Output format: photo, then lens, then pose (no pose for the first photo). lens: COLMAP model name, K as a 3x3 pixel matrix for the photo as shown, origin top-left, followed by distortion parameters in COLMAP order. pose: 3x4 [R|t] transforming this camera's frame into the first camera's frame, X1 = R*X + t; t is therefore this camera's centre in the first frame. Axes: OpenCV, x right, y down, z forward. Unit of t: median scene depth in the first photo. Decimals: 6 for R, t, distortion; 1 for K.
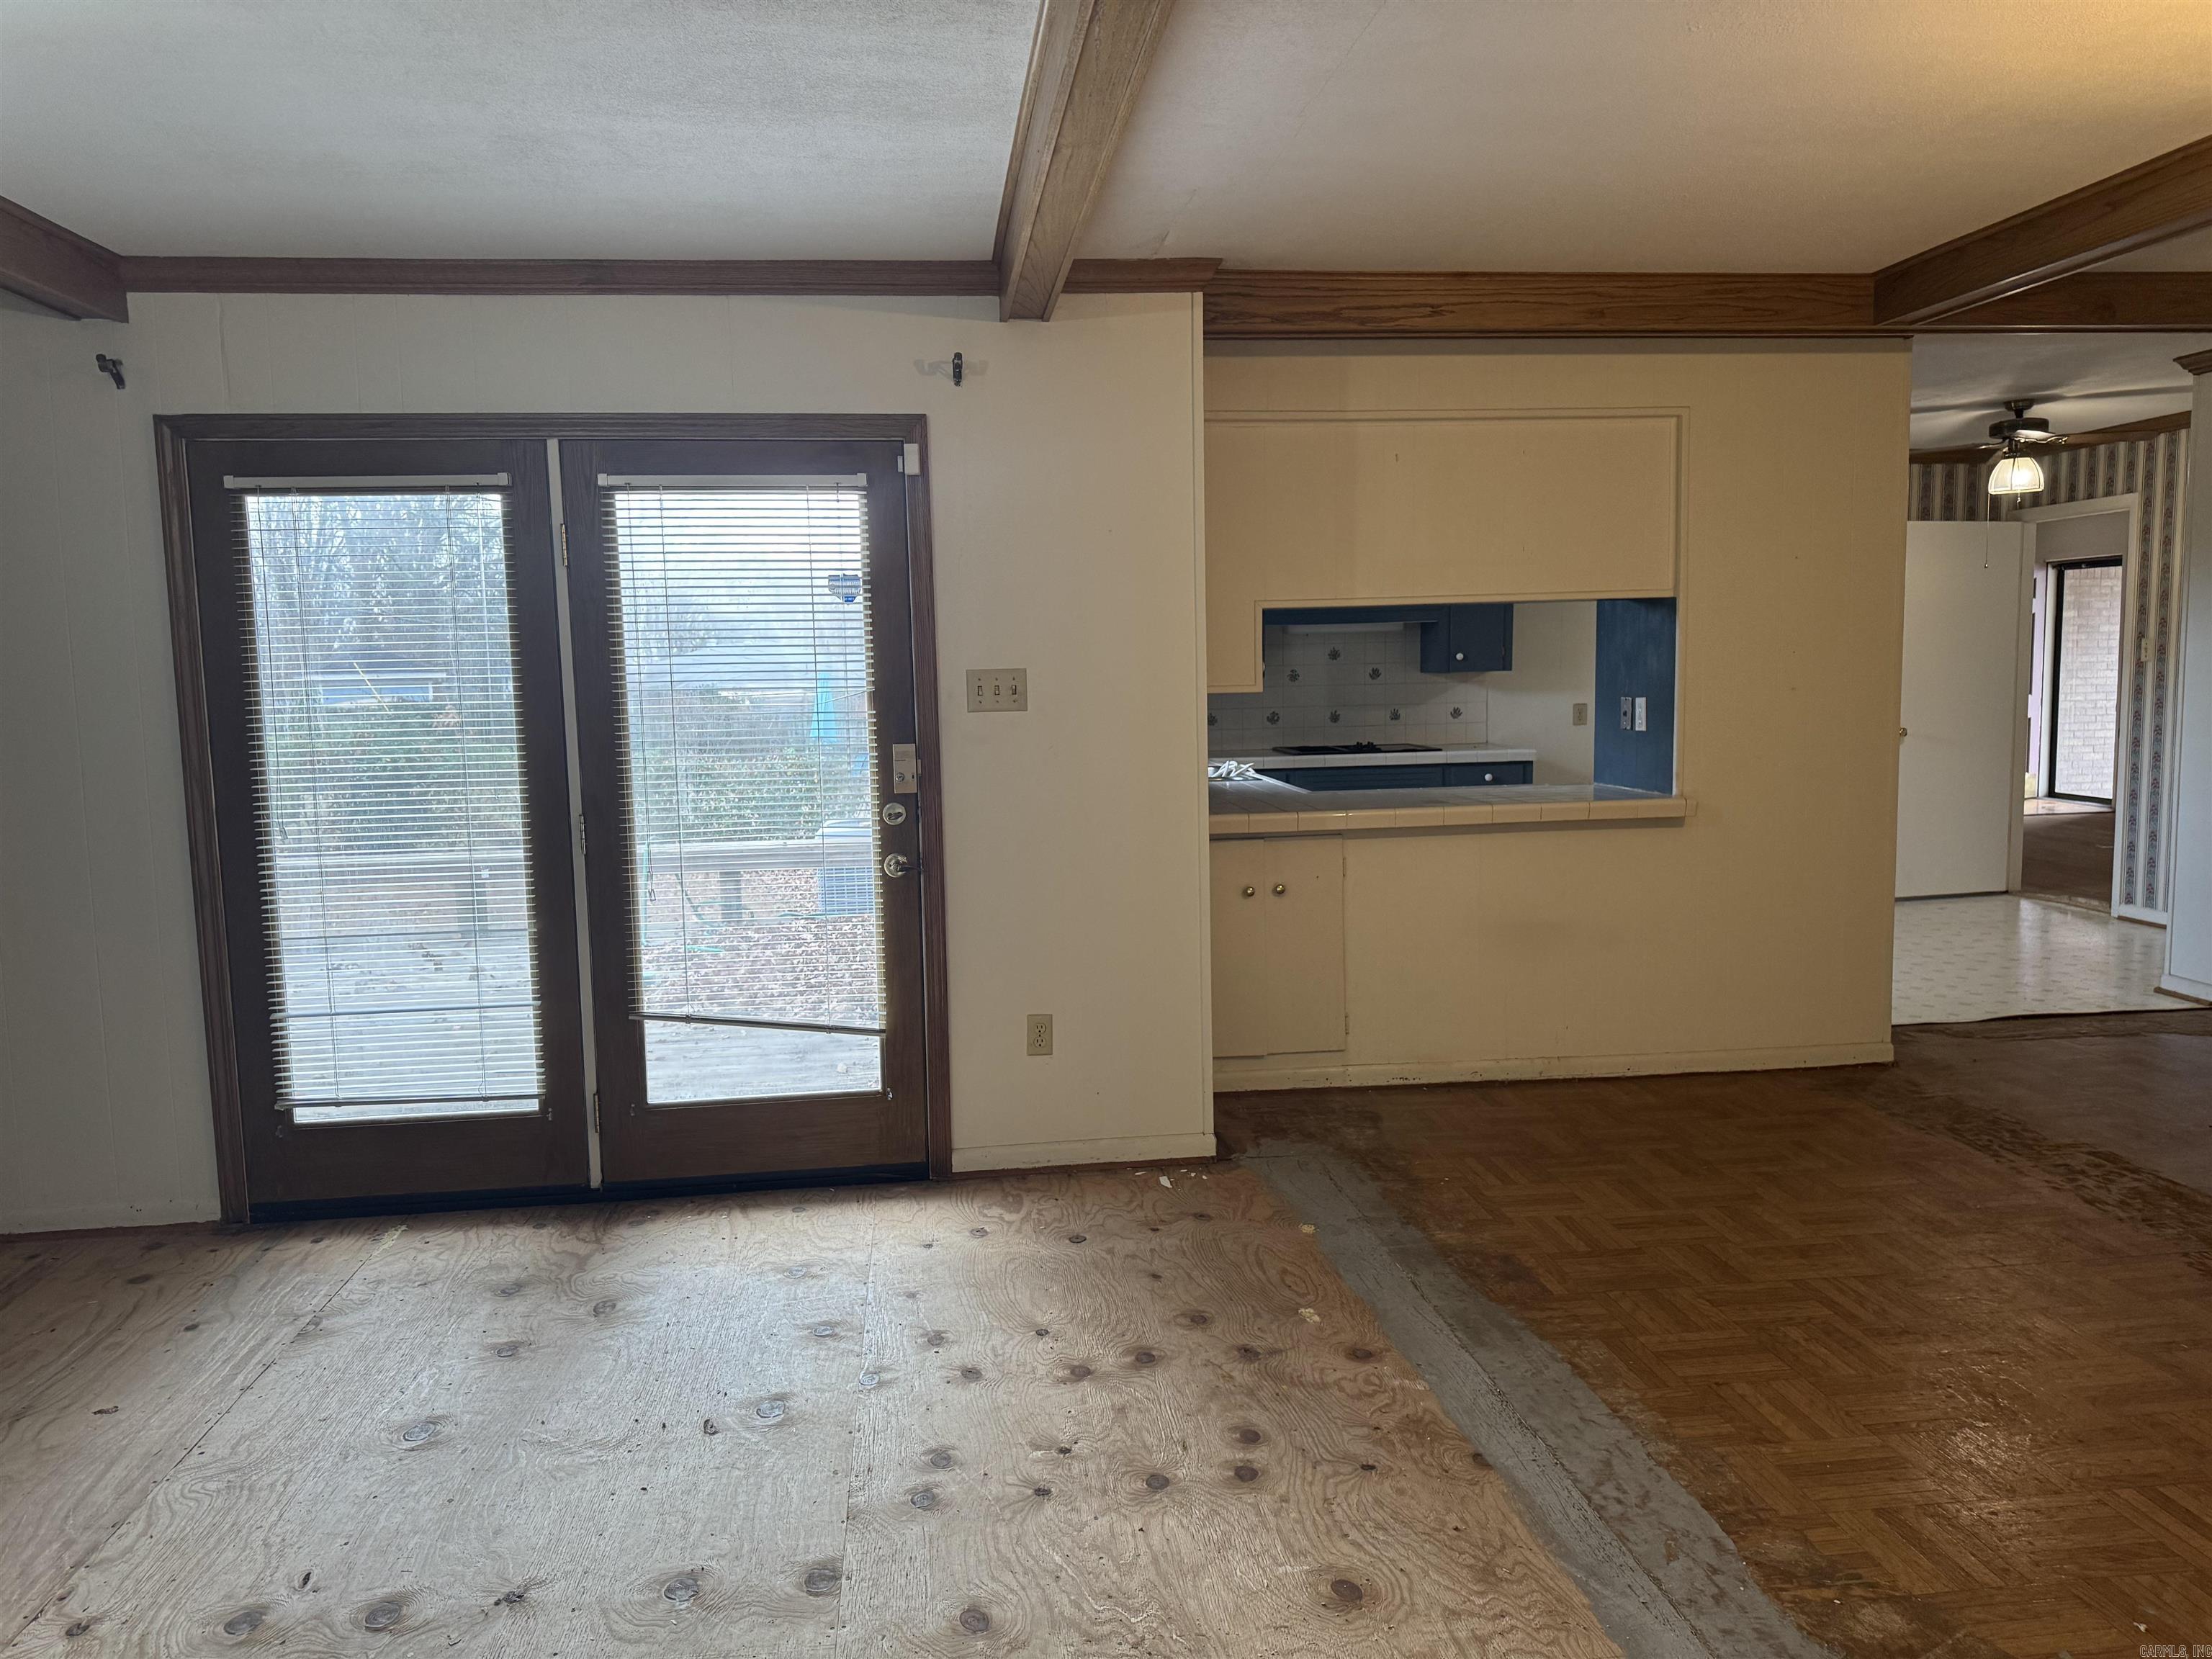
lens RADIAL K [[1563.7, 0, 1099.1], [0, 1563.7, 819.1], [0, 0, 1]] dist [0.153352, -0.237615]
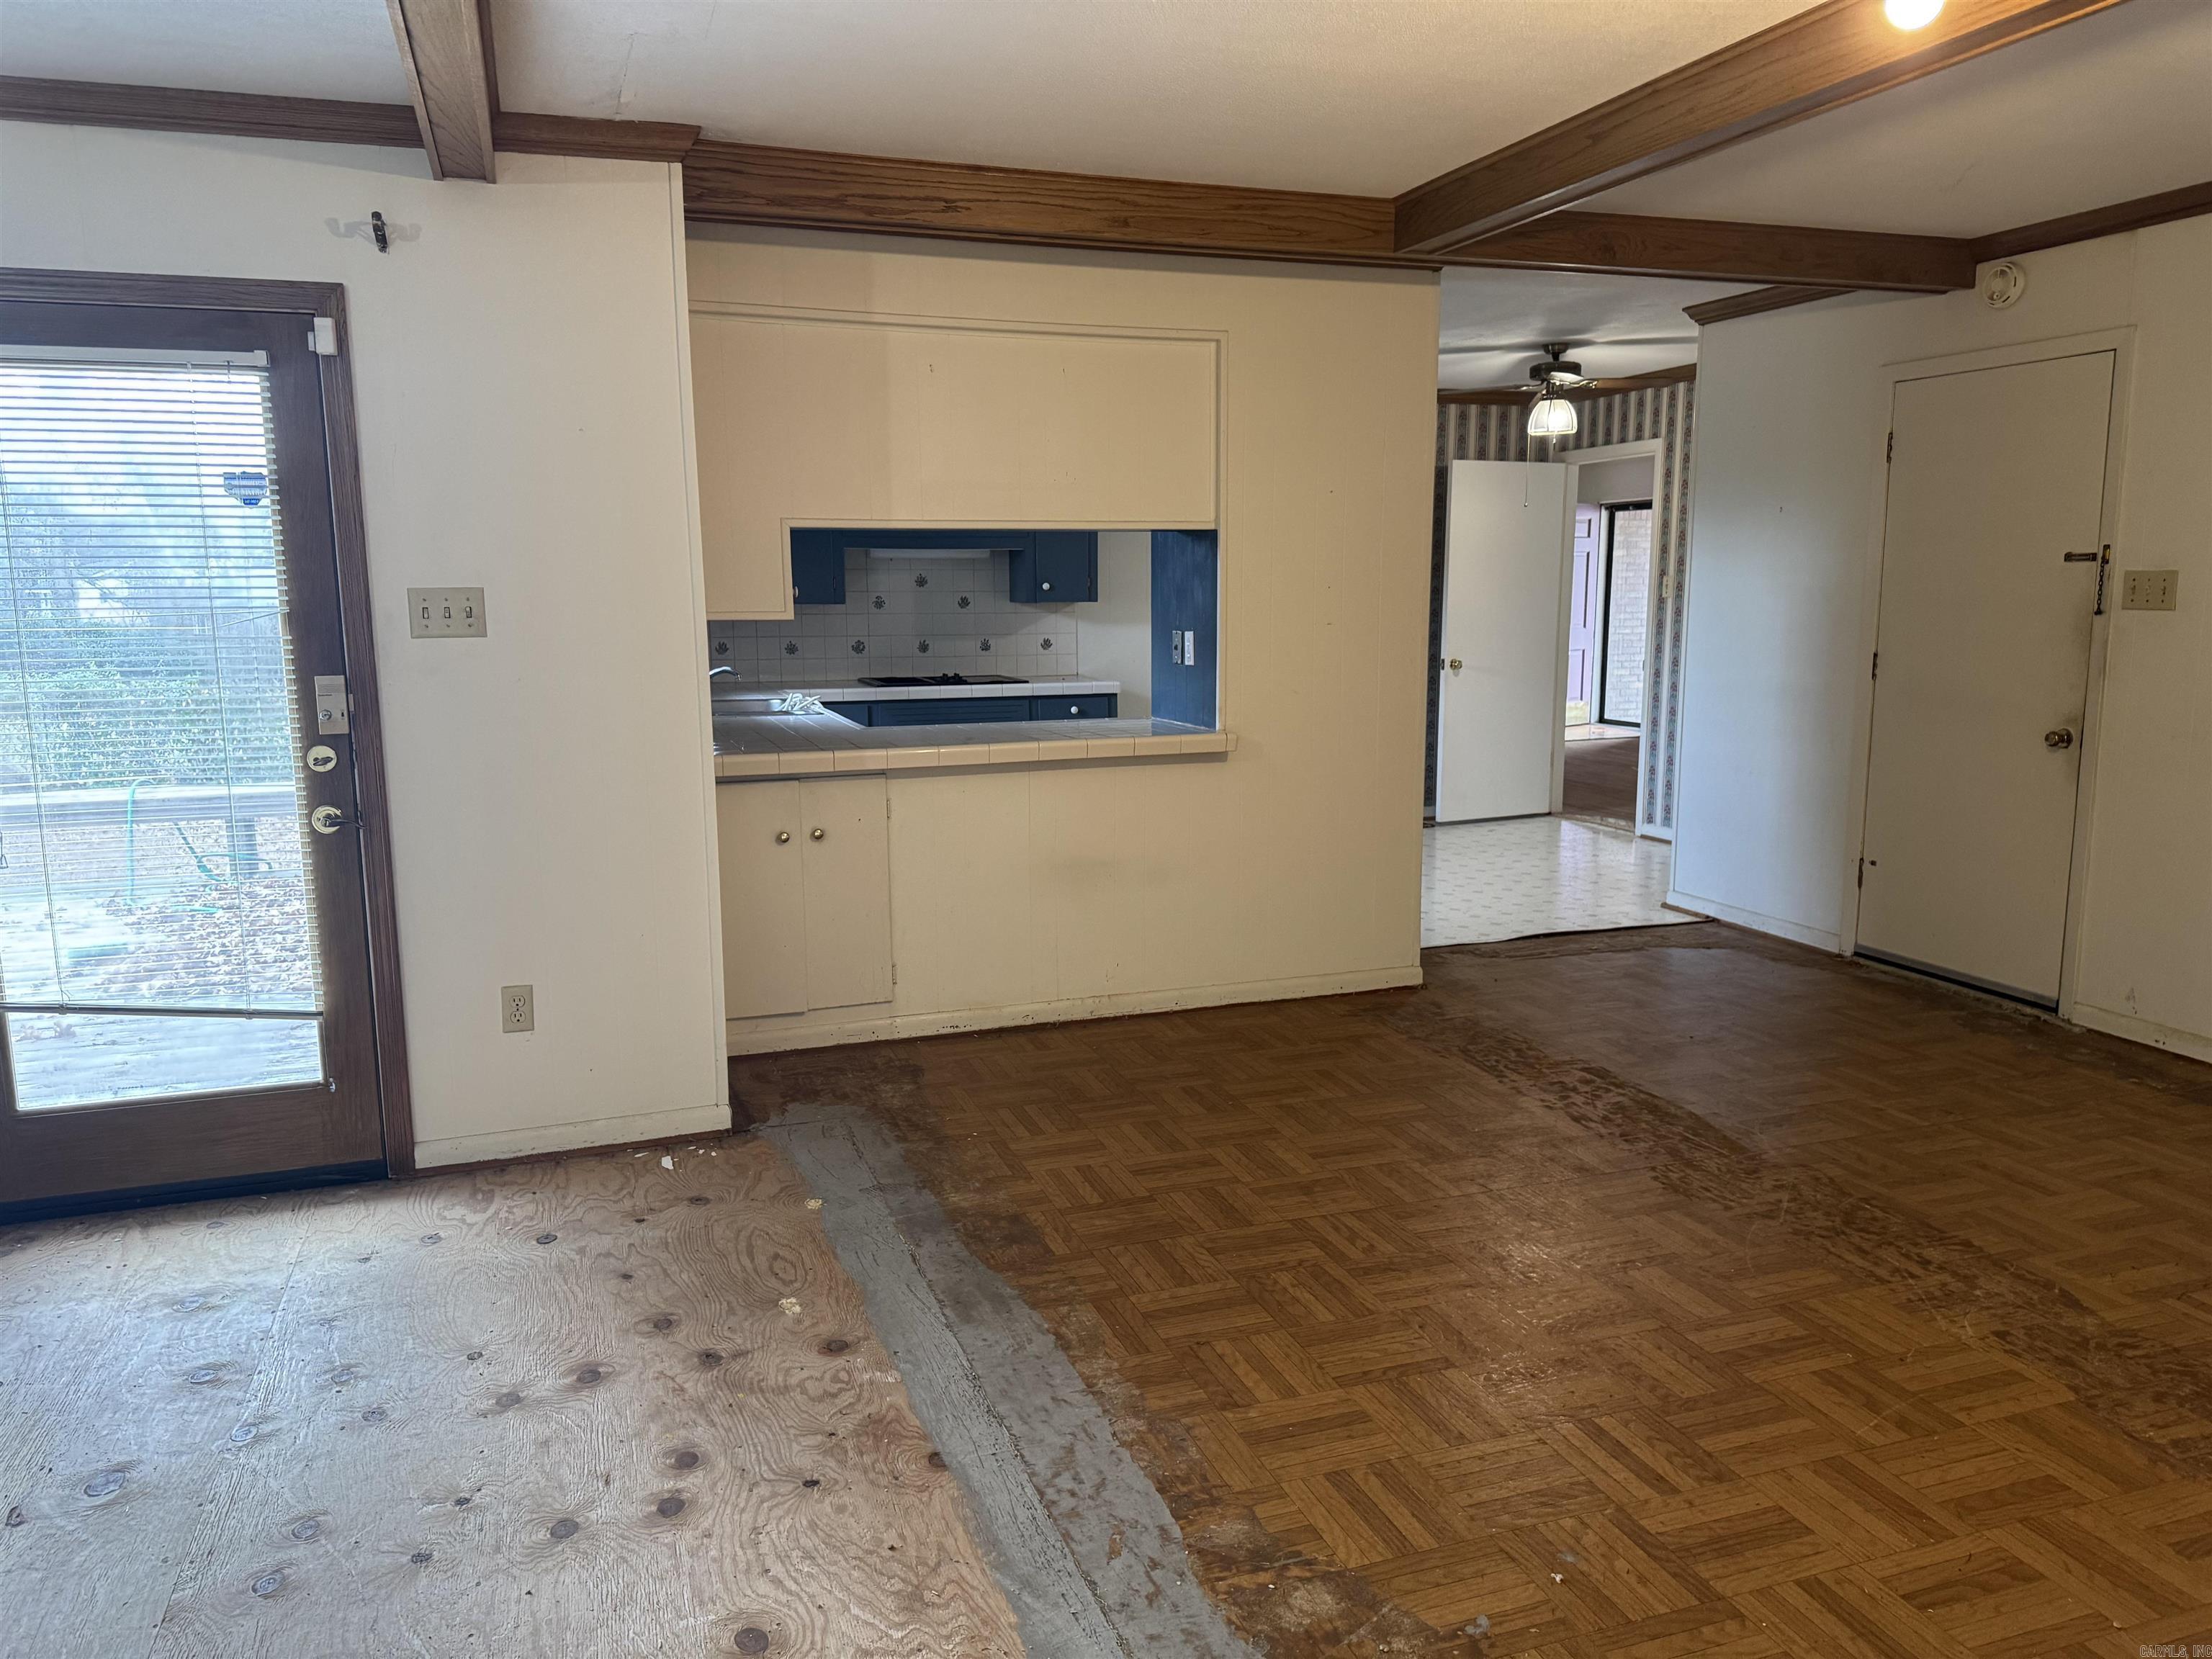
lens RADIAL K [[1564.4, 0, 1097.3], [0, 1564.4, 813.7], [0, 0, 1]] dist [0.142685, -0.196862]
pose [[0.977235, -0.020539, 0.211162, 0.098992], [0.011849, 0.999033, 0.042339, -0.005248], [-0.211828, -0.038873, 0.976534, 0.069225]]
